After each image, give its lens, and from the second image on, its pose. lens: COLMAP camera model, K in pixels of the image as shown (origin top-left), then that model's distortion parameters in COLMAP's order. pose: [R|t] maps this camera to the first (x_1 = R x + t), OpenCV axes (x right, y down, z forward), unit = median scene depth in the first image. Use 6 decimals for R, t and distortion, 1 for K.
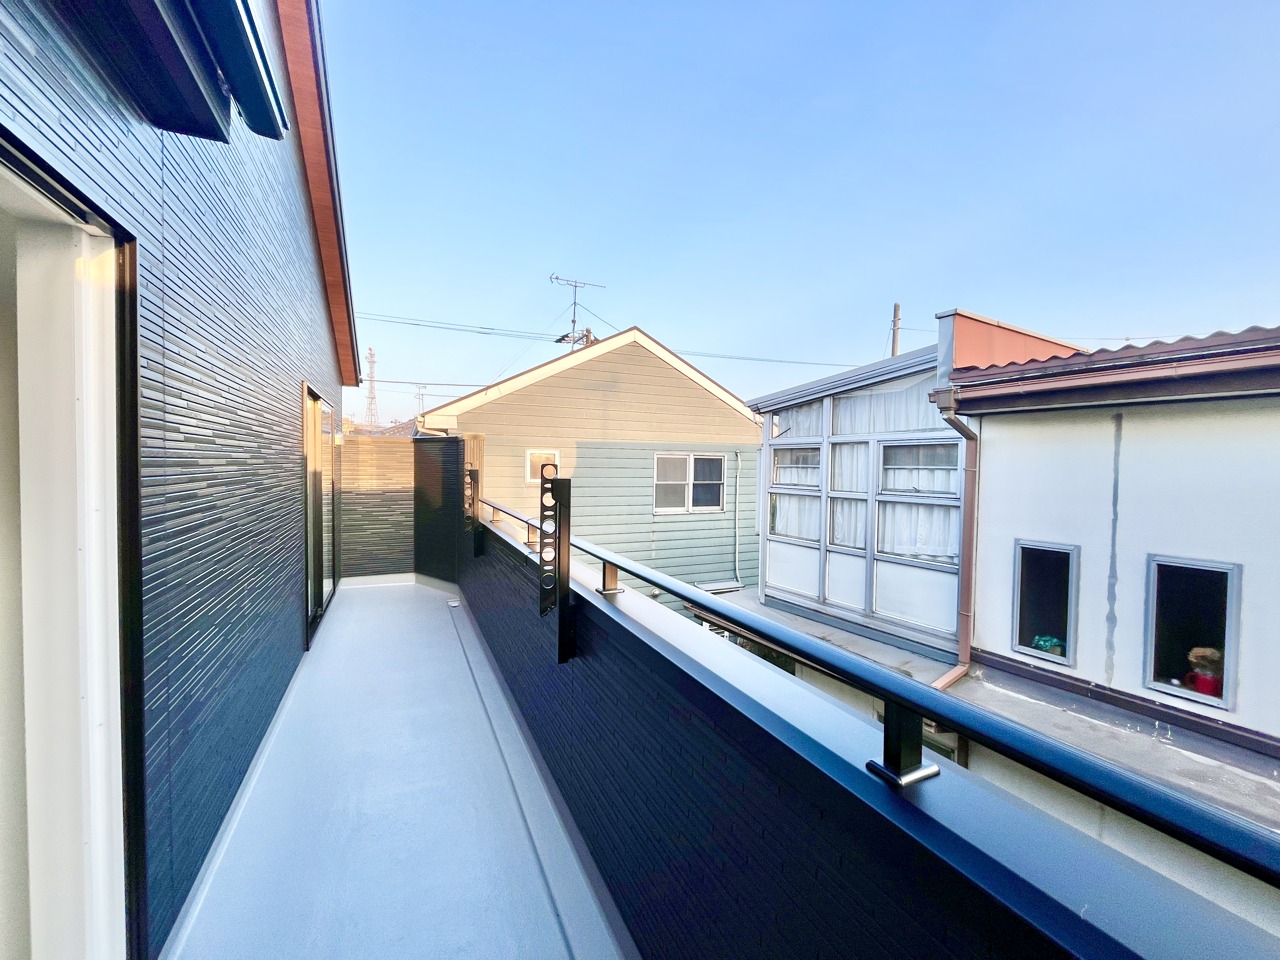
lens RADIAL K [[517.7, 0, 643.4], [0, 517.7, 482.4], [0, 0, 1]] dist [-0.002178, -0.000633]
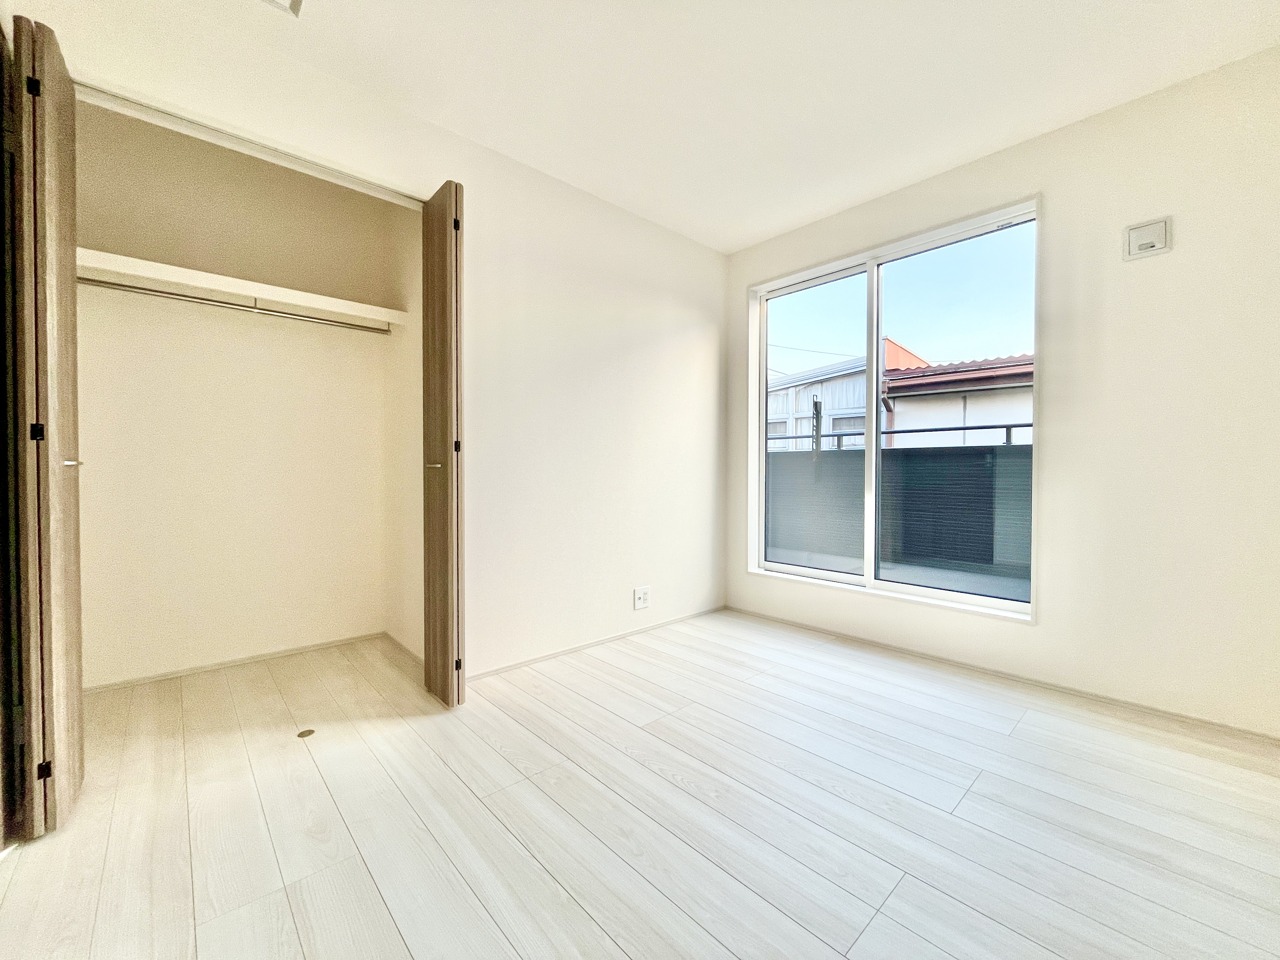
lens RADIAL K [[517.7, 0, 643.4], [0, 517.7, 482.4], [0, 0, 1]] dist [-0.002178, -0.000633]
pose [[0.954299, -0.016892, 0.298376, -0.740067], [0.019107, 0.999807, -0.004509, 0.160223], [-0.298242, 0.010004, 0.954438, -0.444345]]
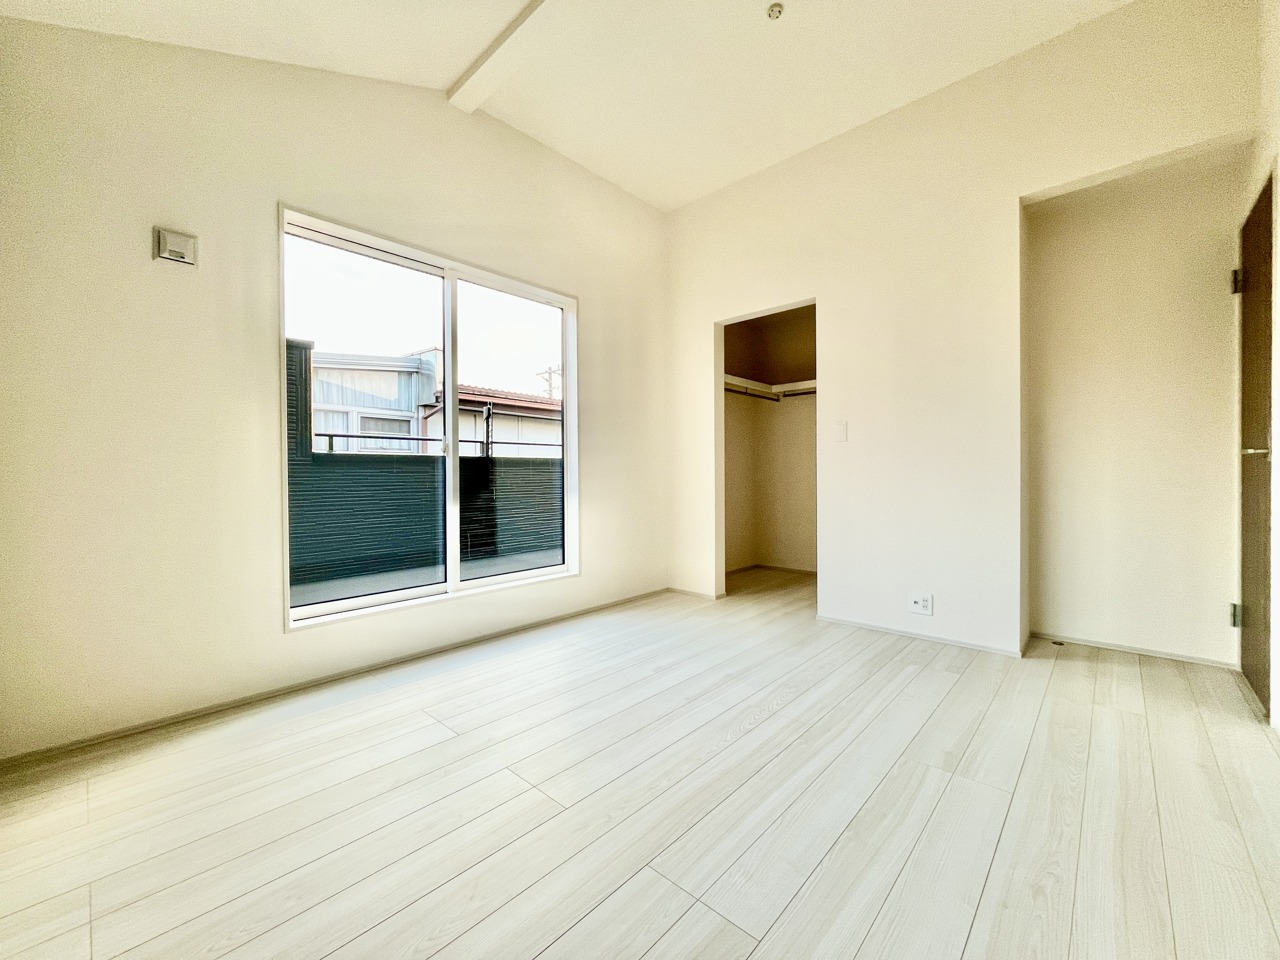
lens RADIAL K [[517.7, 0, 643.4], [0, 517.7, 482.4], [0, 0, 1]] dist [-0.002178, -0.000633]
pose [[-0.376359, -0.022653, 0.926197, -1.389861], [0.033558, 0.998712, 0.038063, 0.098054], [-0.925866, 0.045407, -0.375114, 1.076731]]
